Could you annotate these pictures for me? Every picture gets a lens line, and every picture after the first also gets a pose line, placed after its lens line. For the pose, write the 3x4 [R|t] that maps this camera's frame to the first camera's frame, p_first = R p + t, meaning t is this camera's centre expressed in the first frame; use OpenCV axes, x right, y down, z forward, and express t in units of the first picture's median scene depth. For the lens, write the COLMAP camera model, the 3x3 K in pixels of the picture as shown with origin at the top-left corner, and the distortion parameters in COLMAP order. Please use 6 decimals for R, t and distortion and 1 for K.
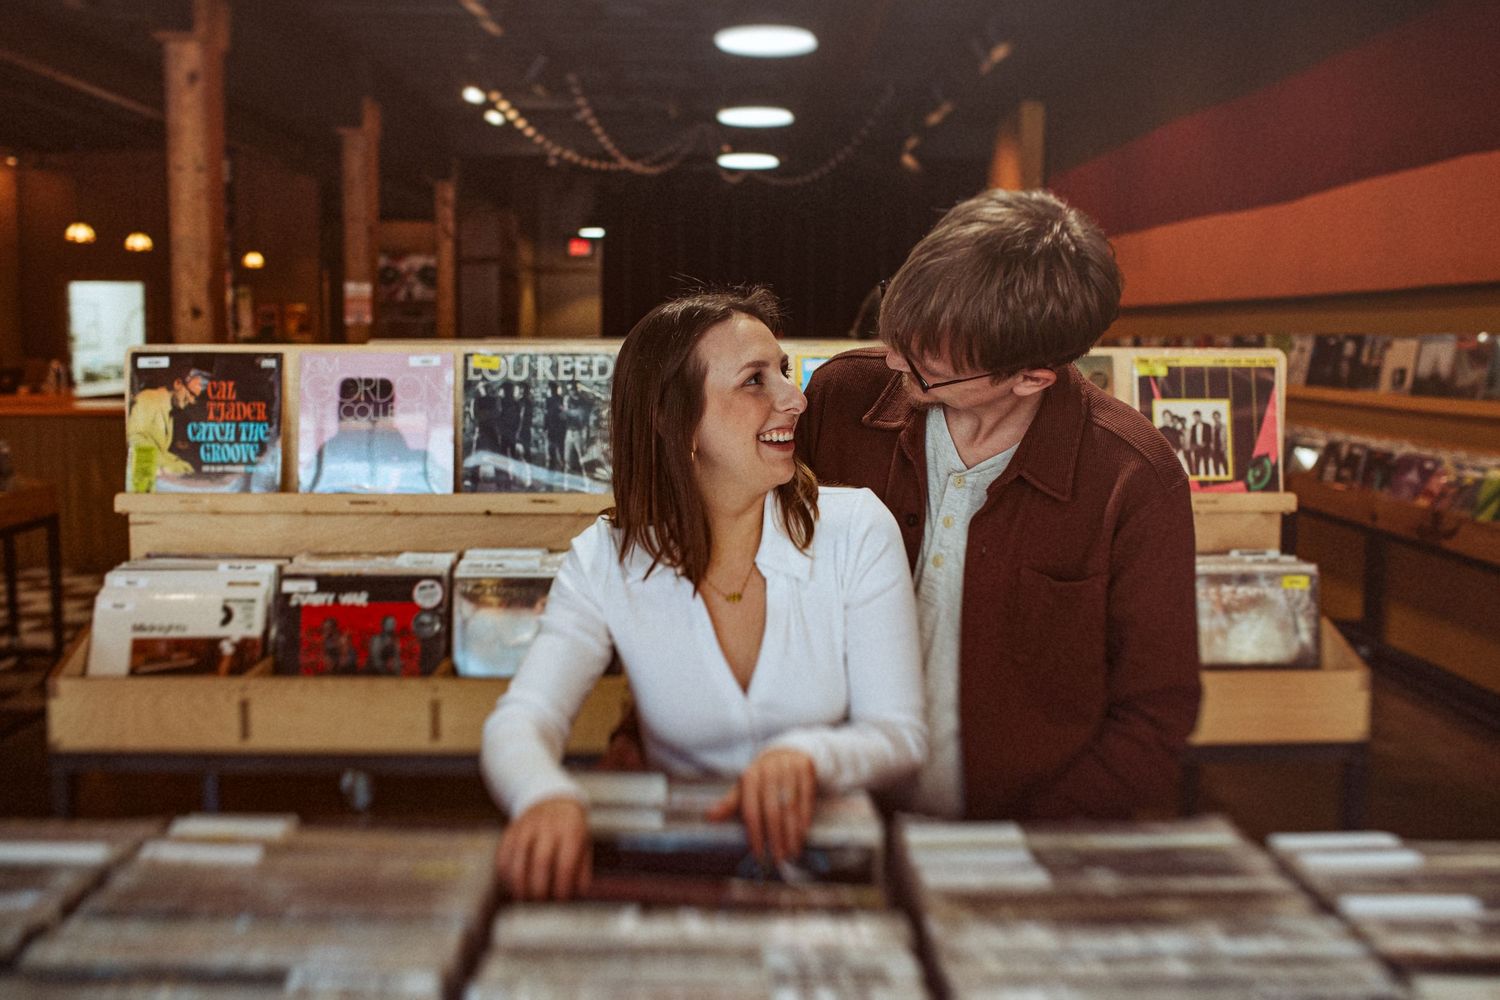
lens RADIAL K [[1763.2, 0, 750.0], [0, 1763.2, 500.0], [0, 0, 1]] dist [-0.040315, 0.020017]
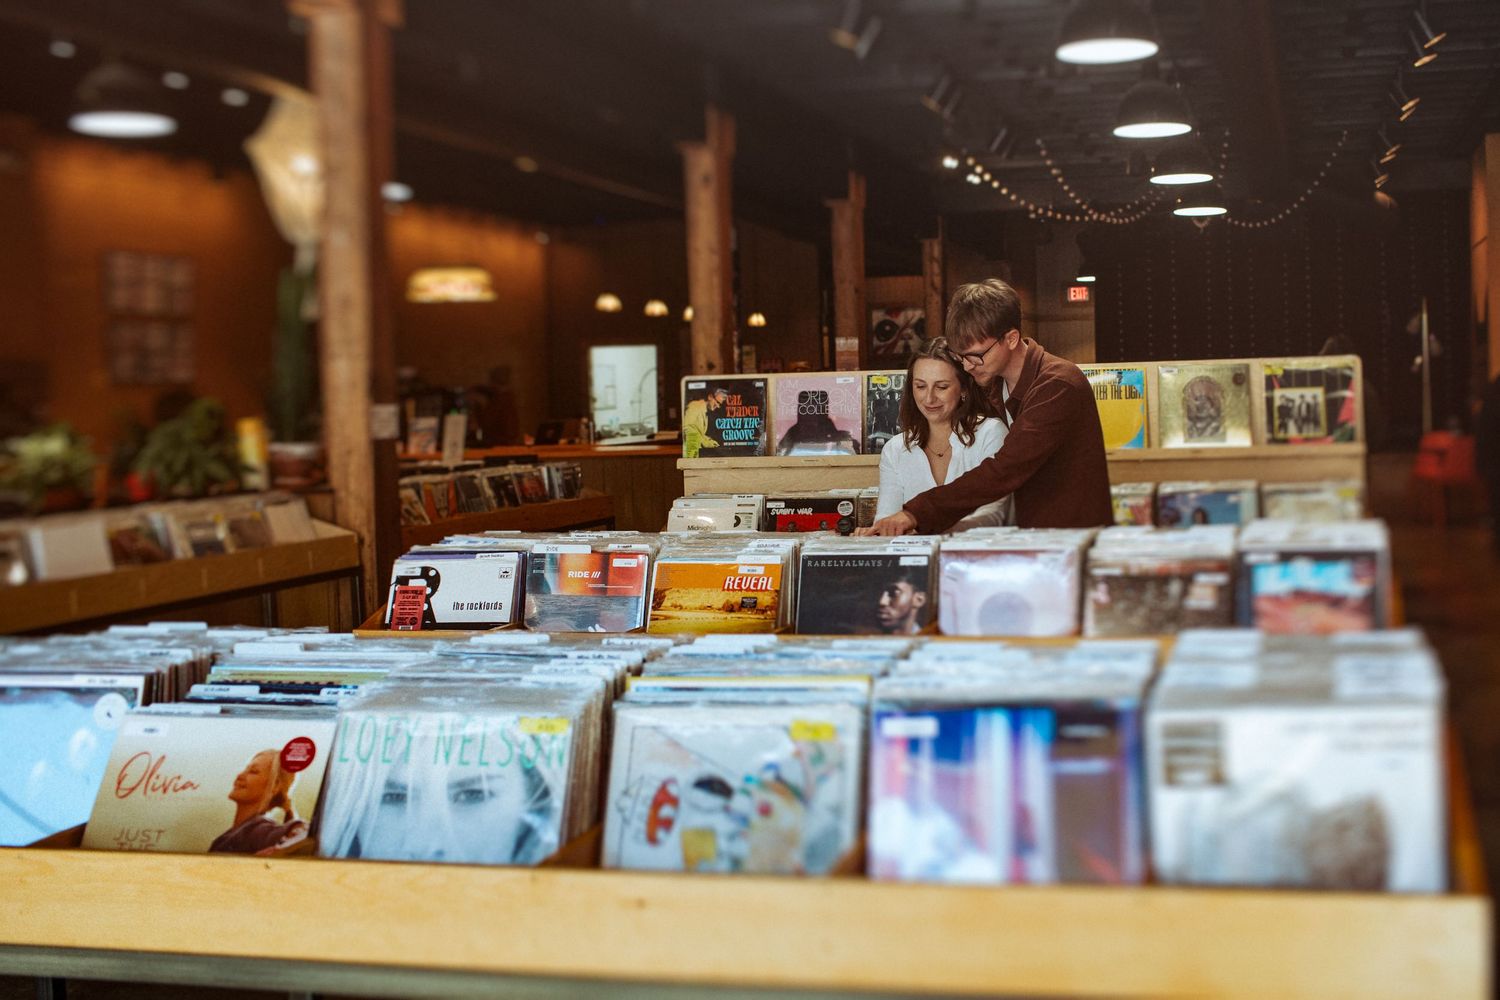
lens RADIAL K [[1996.8, 0, 750.0], [0, 1996.8, 500.0], [0, 0, 1]] dist [-0.004075, 0.029388]
pose [[0.960680, -0.015948, -0.277200, 0.273317], [0.005165, 0.999203, -0.039589, 0.118388], [0.277610, 0.036601, 0.959996, -0.931257]]
